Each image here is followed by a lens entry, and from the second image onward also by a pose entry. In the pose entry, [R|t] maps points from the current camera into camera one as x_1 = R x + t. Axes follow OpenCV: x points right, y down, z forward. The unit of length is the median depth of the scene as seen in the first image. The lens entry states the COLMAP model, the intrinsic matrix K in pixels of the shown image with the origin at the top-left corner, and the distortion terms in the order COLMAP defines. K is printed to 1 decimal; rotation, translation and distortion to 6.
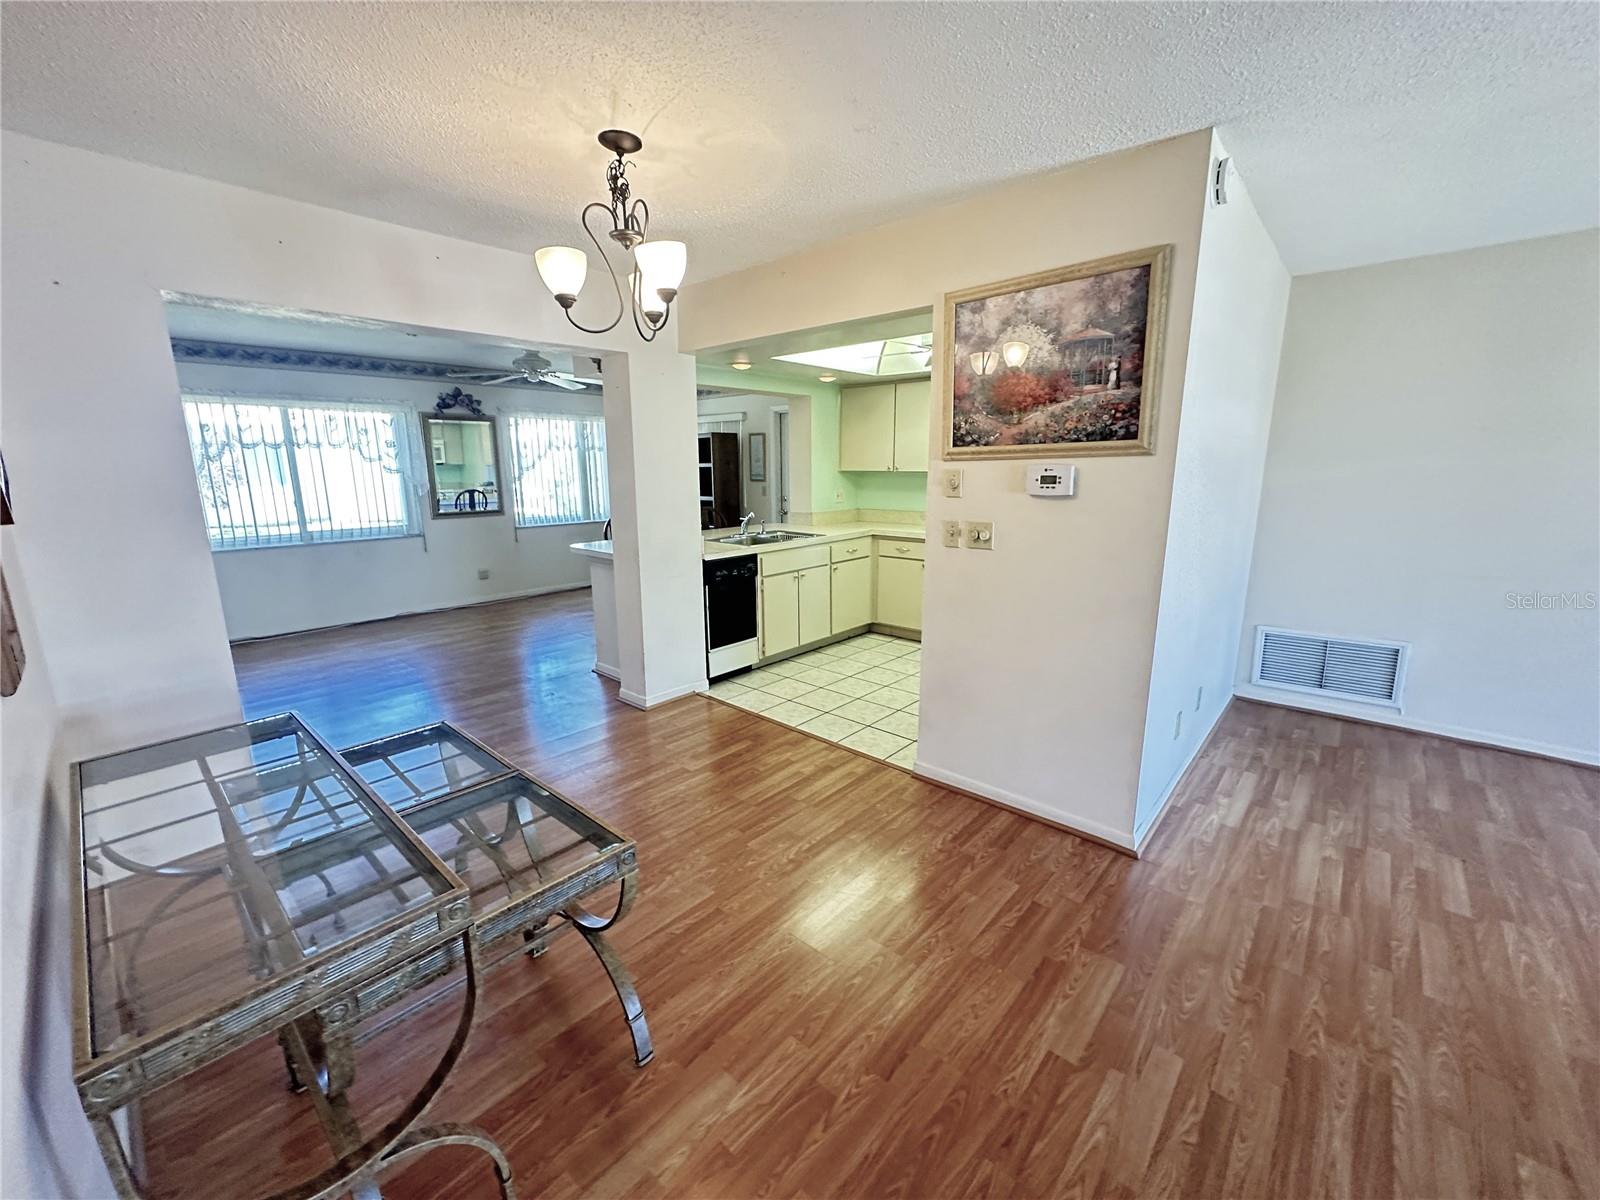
lens RADIAL K [[644.9, 0, 803.6], [0, 644.9, 591.4], [0, 0, 1]] dist [0.001454, 0.000272]
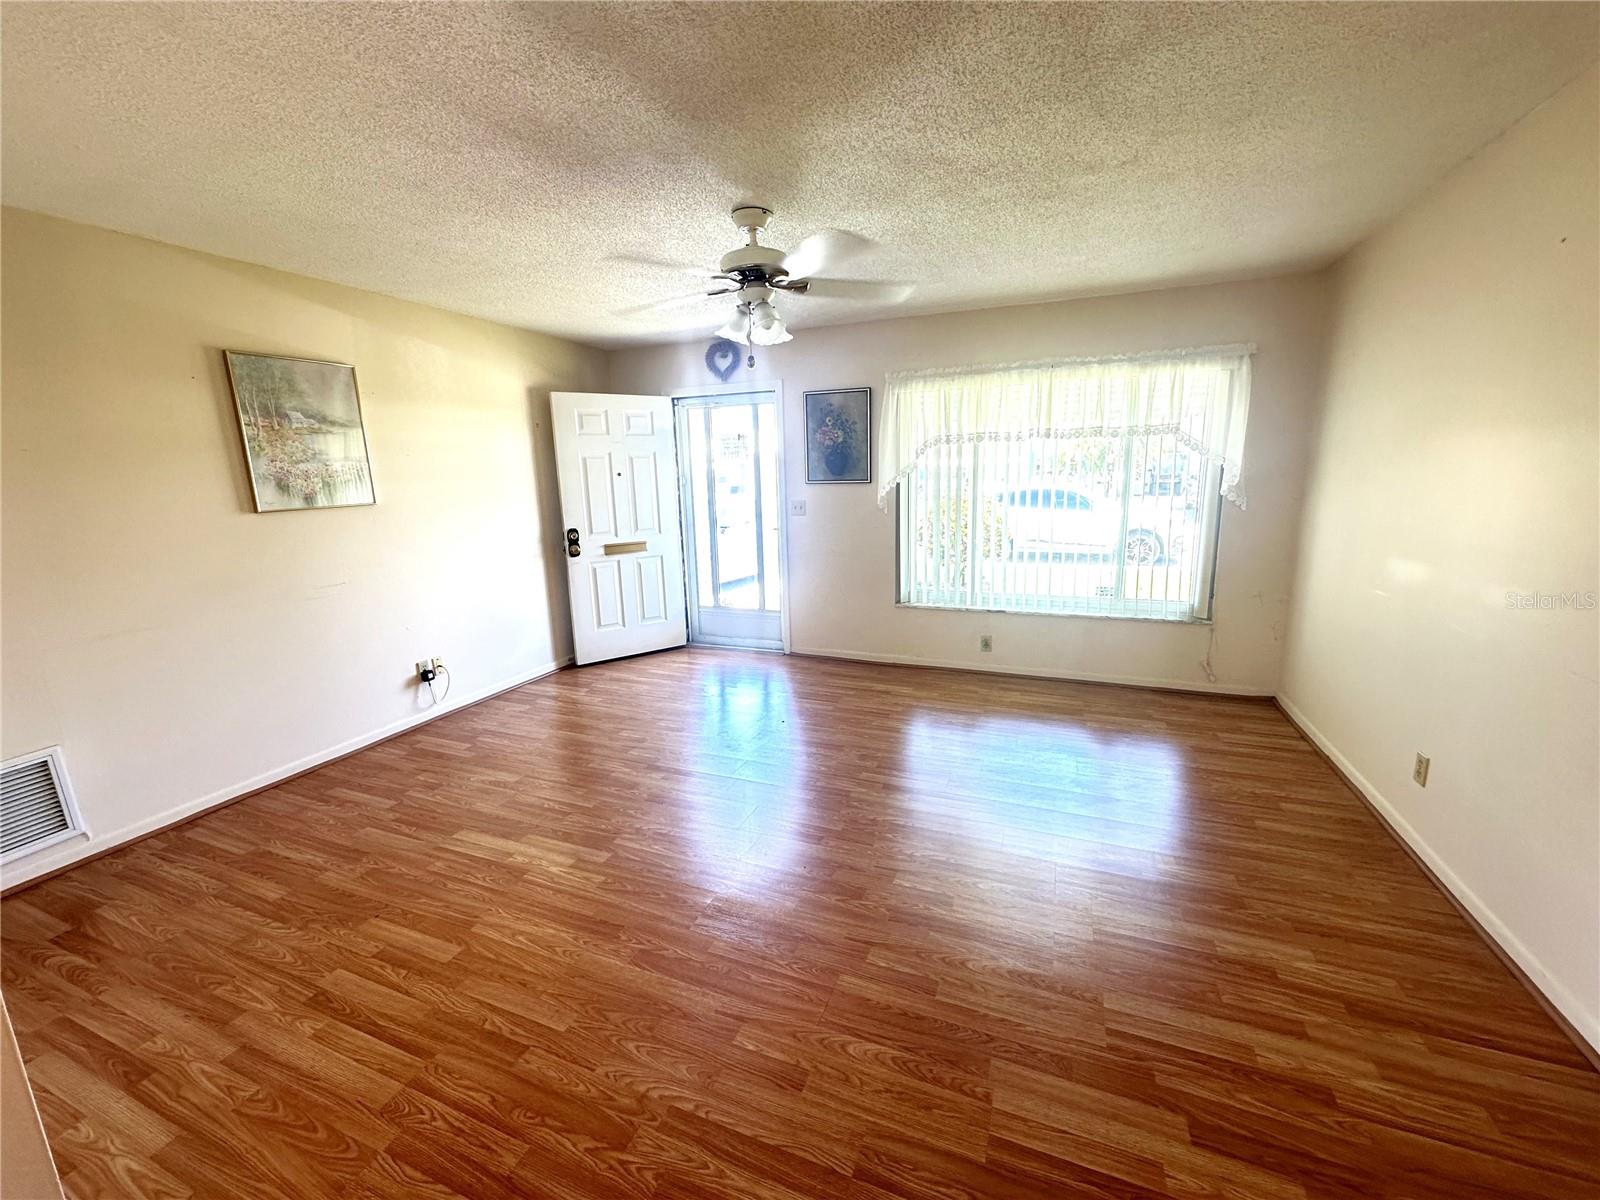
lens RADIAL K [[644.9, 0, 796.3], [0, 644.9, 598.1], [0, 0, 1]] dist [0.001454, 0.000272]
pose [[-0.331174, -0.173451, 0.927491, 0.045984], [0.216946, 0.942628, 0.253745, -0.093133], [-0.918291, 0.285249, -0.274544, 0.483818]]
